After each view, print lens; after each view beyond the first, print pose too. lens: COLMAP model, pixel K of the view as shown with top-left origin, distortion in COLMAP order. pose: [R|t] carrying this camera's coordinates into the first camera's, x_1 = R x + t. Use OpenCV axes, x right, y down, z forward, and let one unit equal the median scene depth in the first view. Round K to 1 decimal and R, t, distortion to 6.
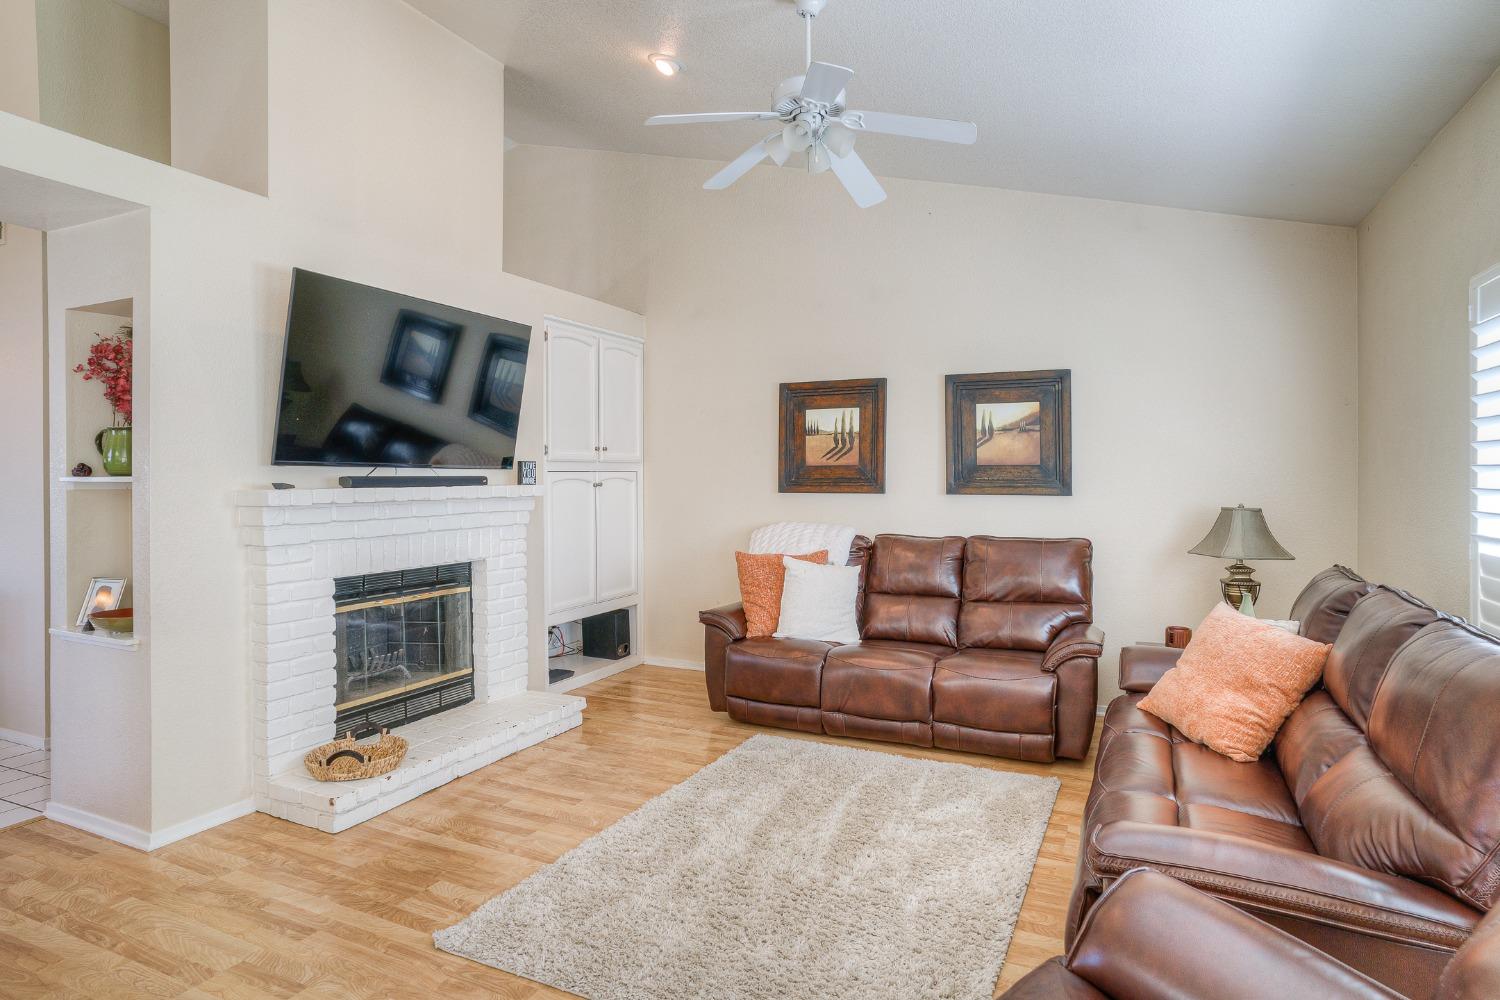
lens RADIAL K [[801.6, 0, 803.8], [0, 801.6, 484.5], [0, 0, 1]] dist [-0.060236, 0.034299]
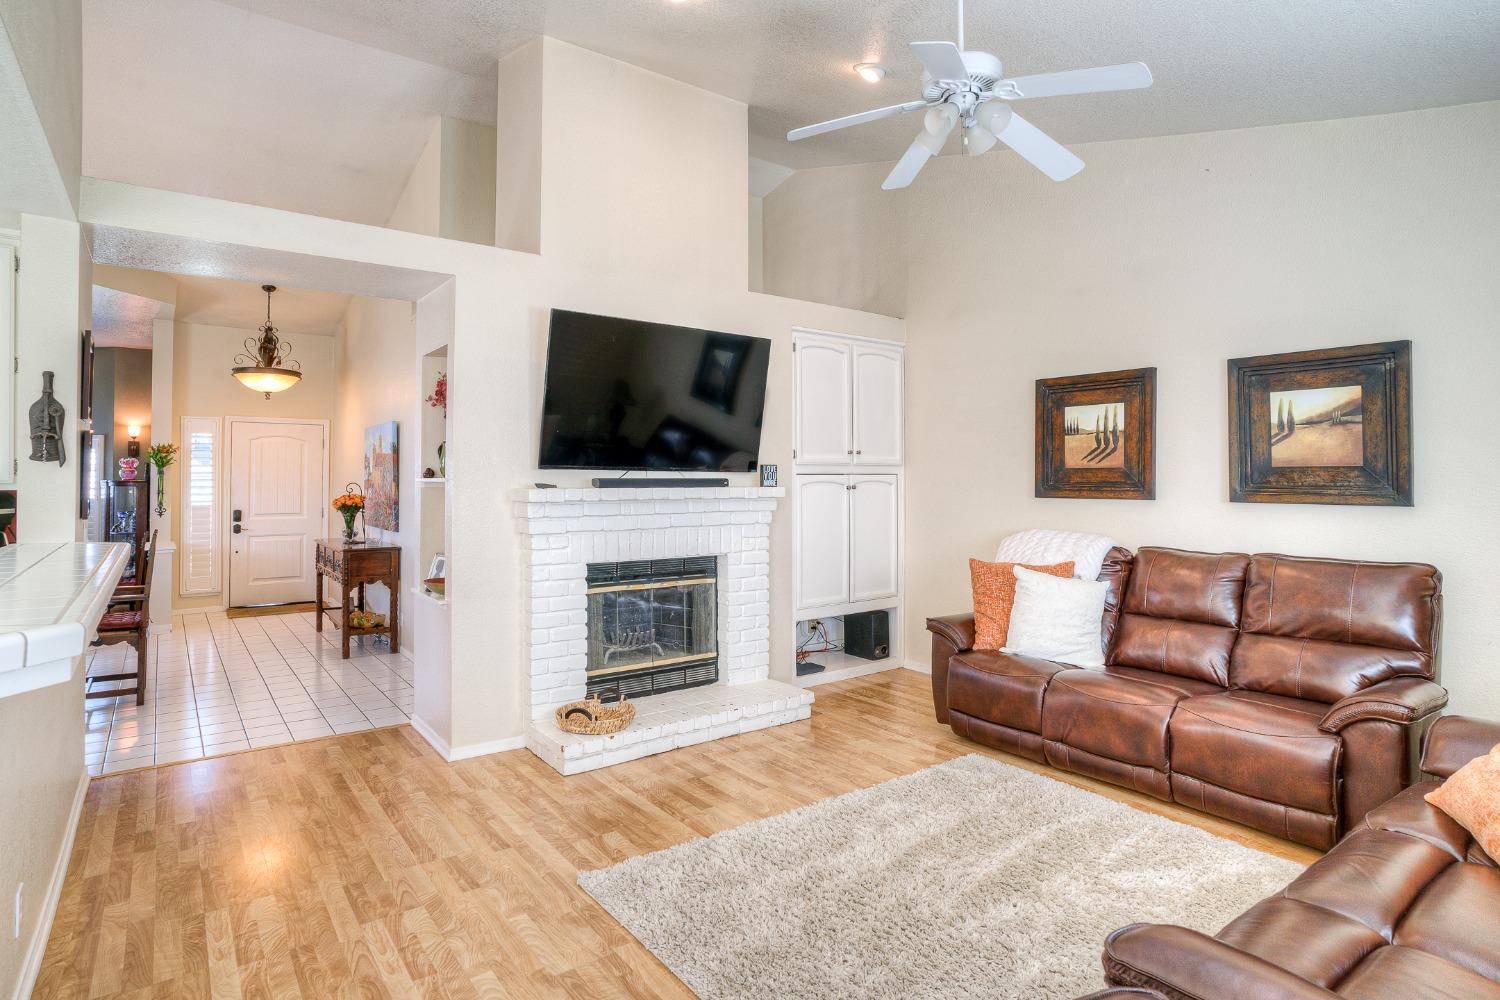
lens RADIAL K [[801.6, 0, 750.6], [0, 801.6, 470.8], [0, 0, 1]] dist [-0.060236, 0.034299]
pose [[0.872216, -0.001849, -0.489118, 0.172591], [-0.008368, 0.999790, -0.018702, -0.000881], [0.489050, 0.020405, 0.872017, 0.048675]]
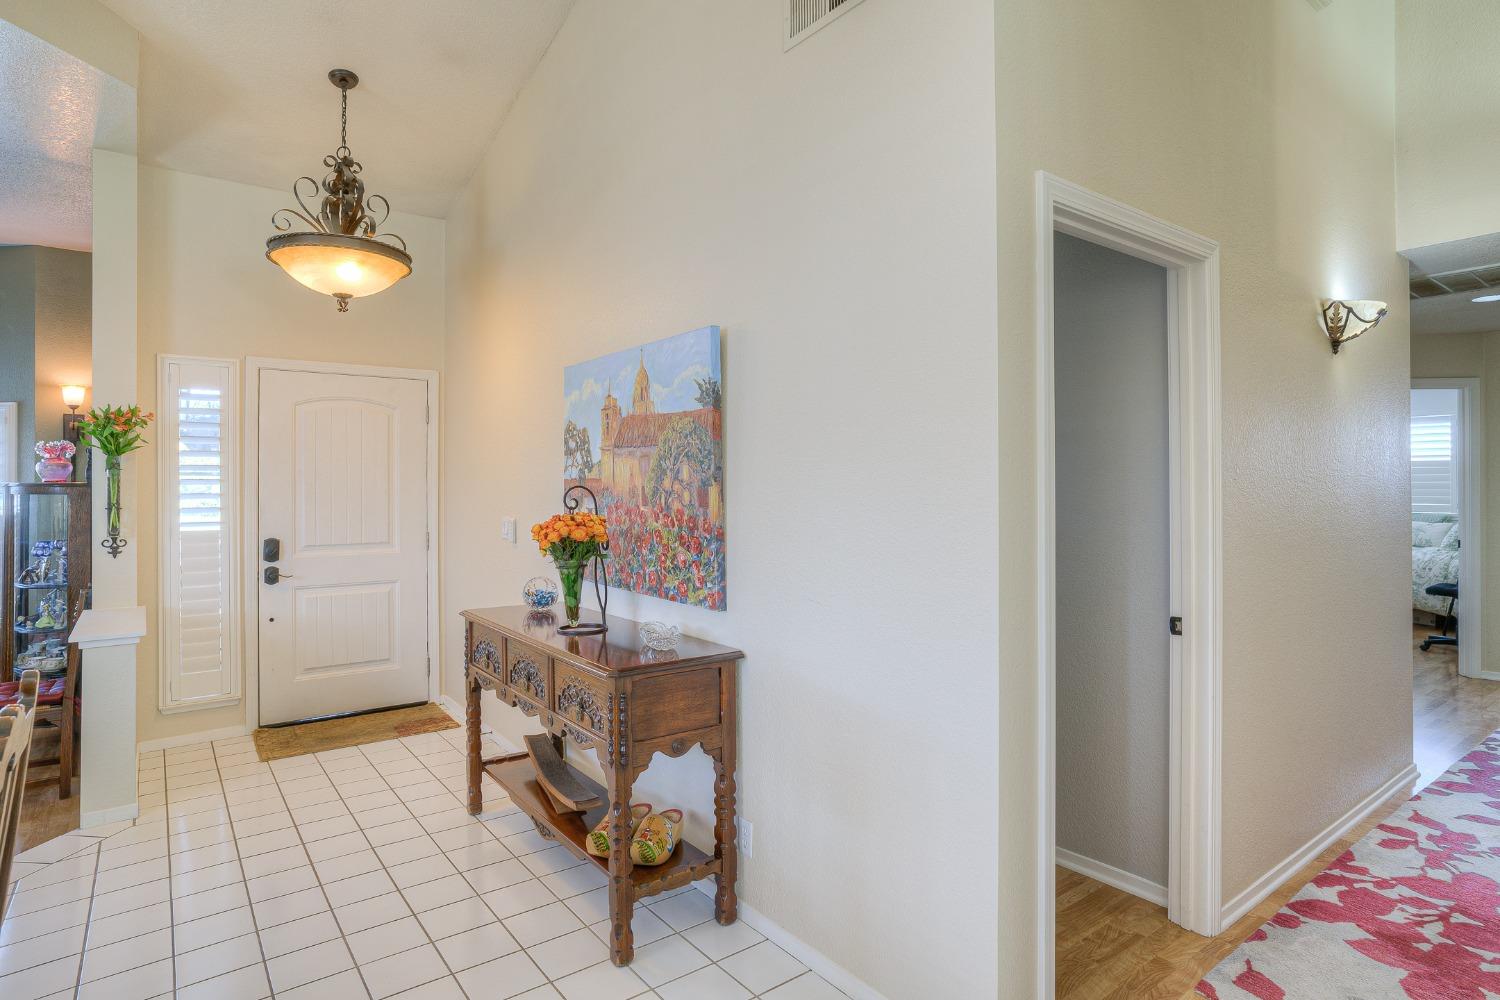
lens RADIAL K [[801.6, 0, 790.4], [0, 801.6, 488.4], [0, 0, 1]] dist [-0.060236, 0.034299]
pose [[0.890098, 0.003748, -0.455754, -0.842499], [-0.005469, 0.999982, -0.002456, 0.003617], [0.455736, 0.004678, 0.890103, 0.534103]]
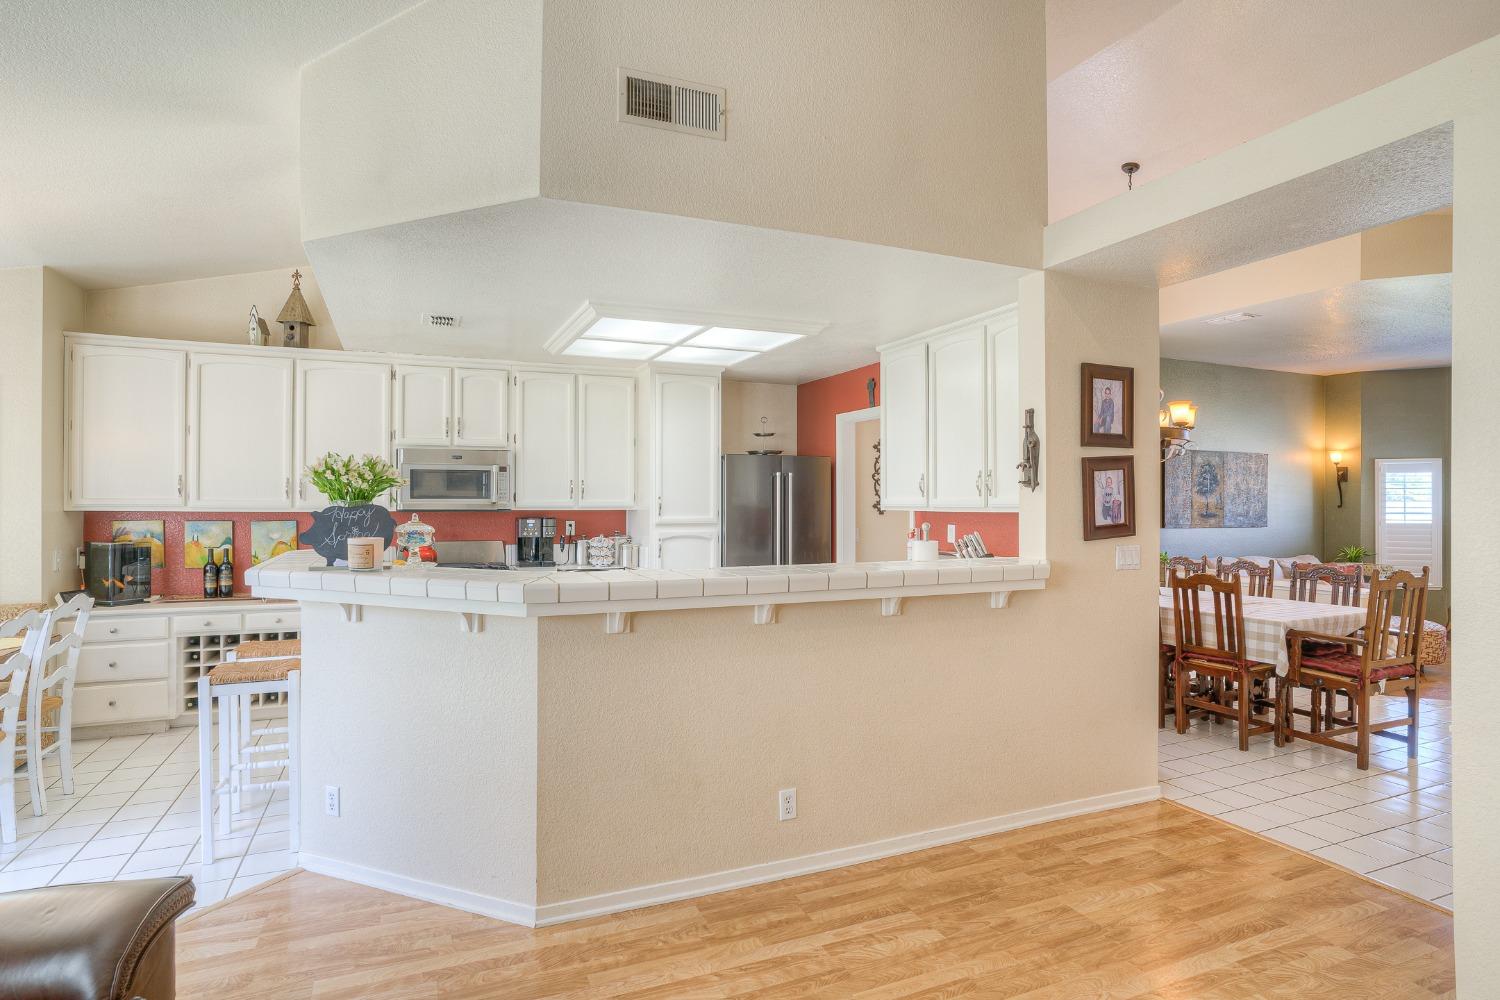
lens RADIAL K [[801.6, 0, 737.5], [0, 801.6, 500.6], [0, 0, 1]] dist [-0.060236, 0.034299]
pose [[-0.685404, 0.000281, -0.728163, 0.079828], [-0.009625, 0.999909, 0.009445, -0.009031], [0.728099, 0.013482, -0.685339, 0.709039]]
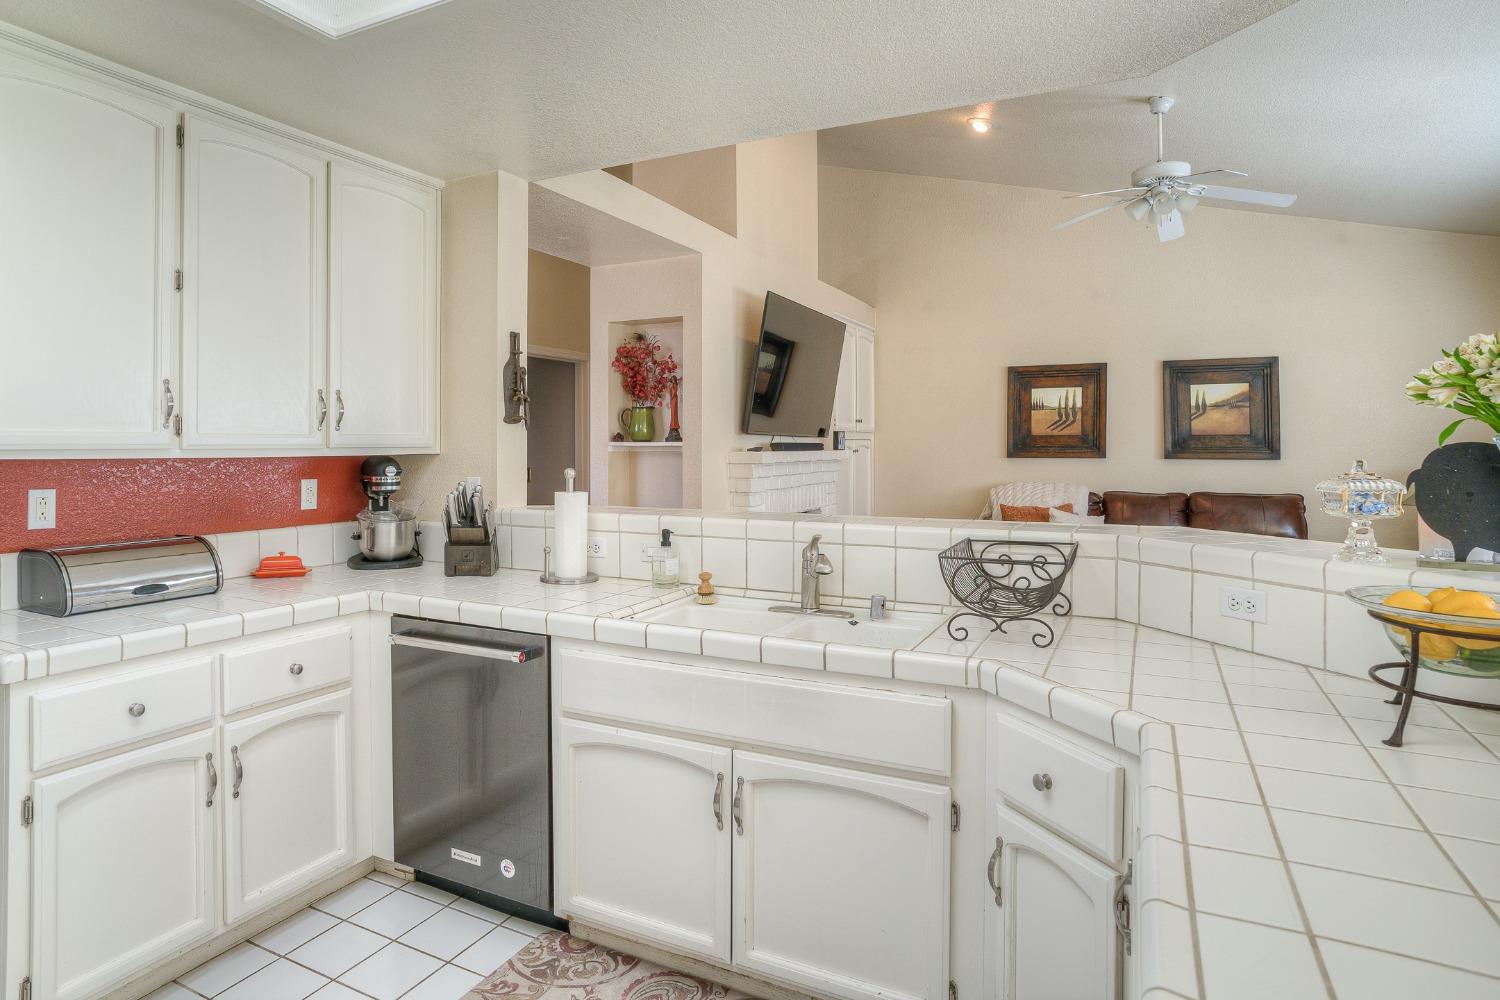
lens RADIAL K [[871.3, 0, 692.8], [0, 871.3, 443.1], [0, 0, 1]] dist [-0.051883, 0.020598]
pose [[0.997122, 0.001591, -0.075796, -0.521938], [-0.002748, 0.999881, -0.015173, 0.011835], [0.075763, 0.015338, 0.997008, -0.418725]]
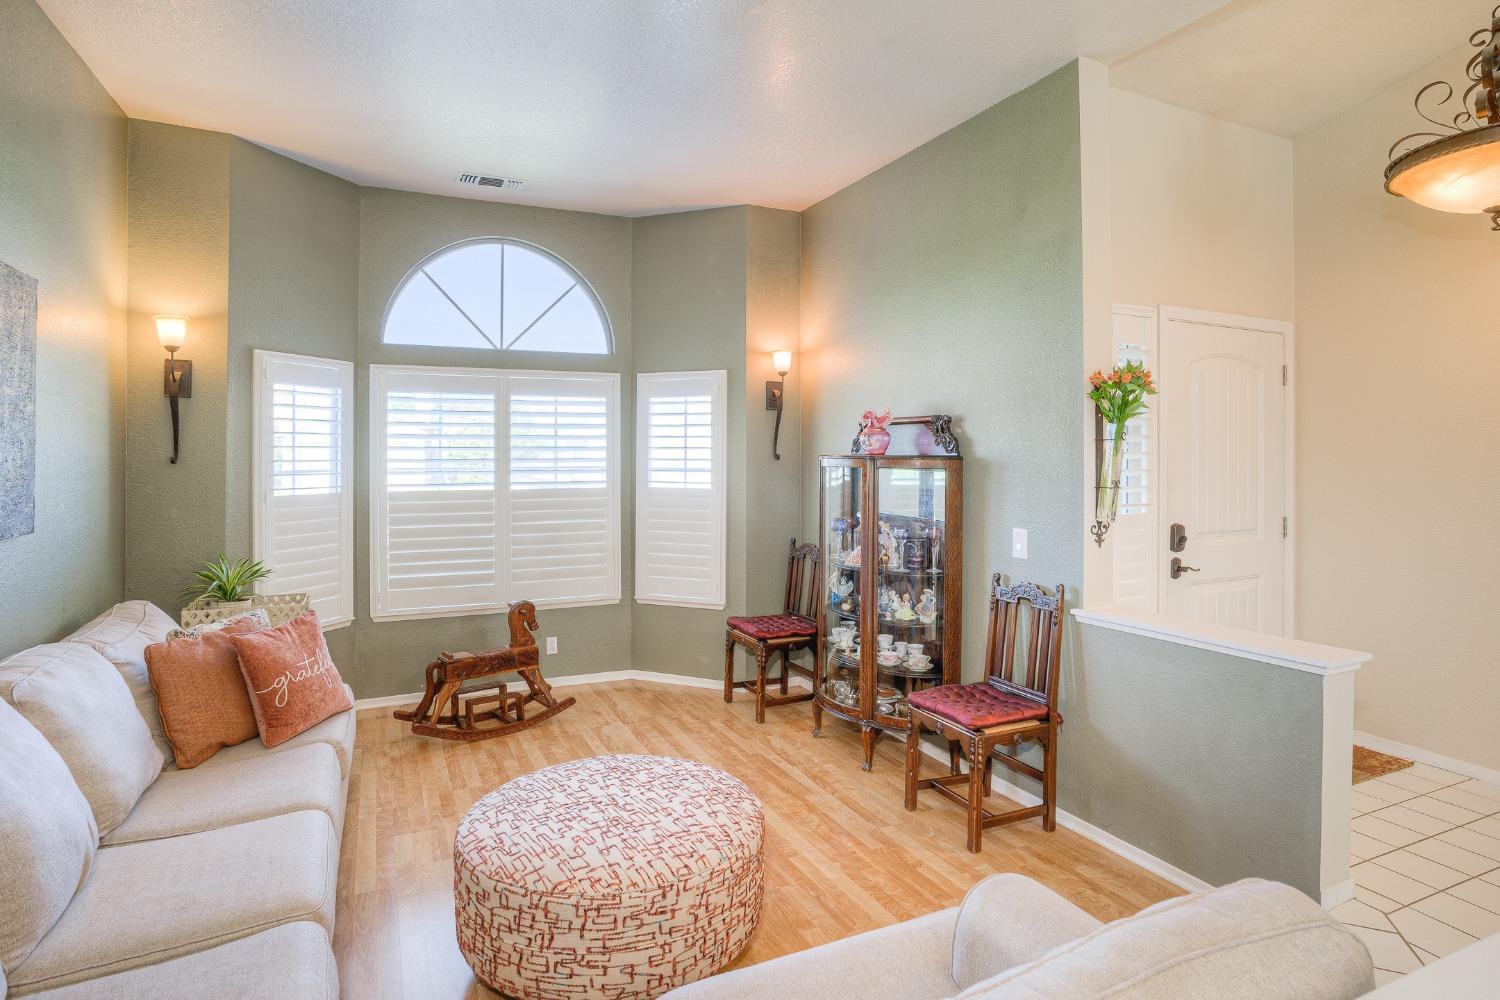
lens RADIAL K [[801.6, 0, 743.3], [0, 801.6, 448.0], [0, 0, 1]] dist [-0.060236, 0.034299]
pose [[0.749504, -0.002754, -0.661994, -1.702393], [-0.010012, 0.999830, -0.015496, 0.006343], [0.661924, 0.018242, 0.749349, 0.183938]]
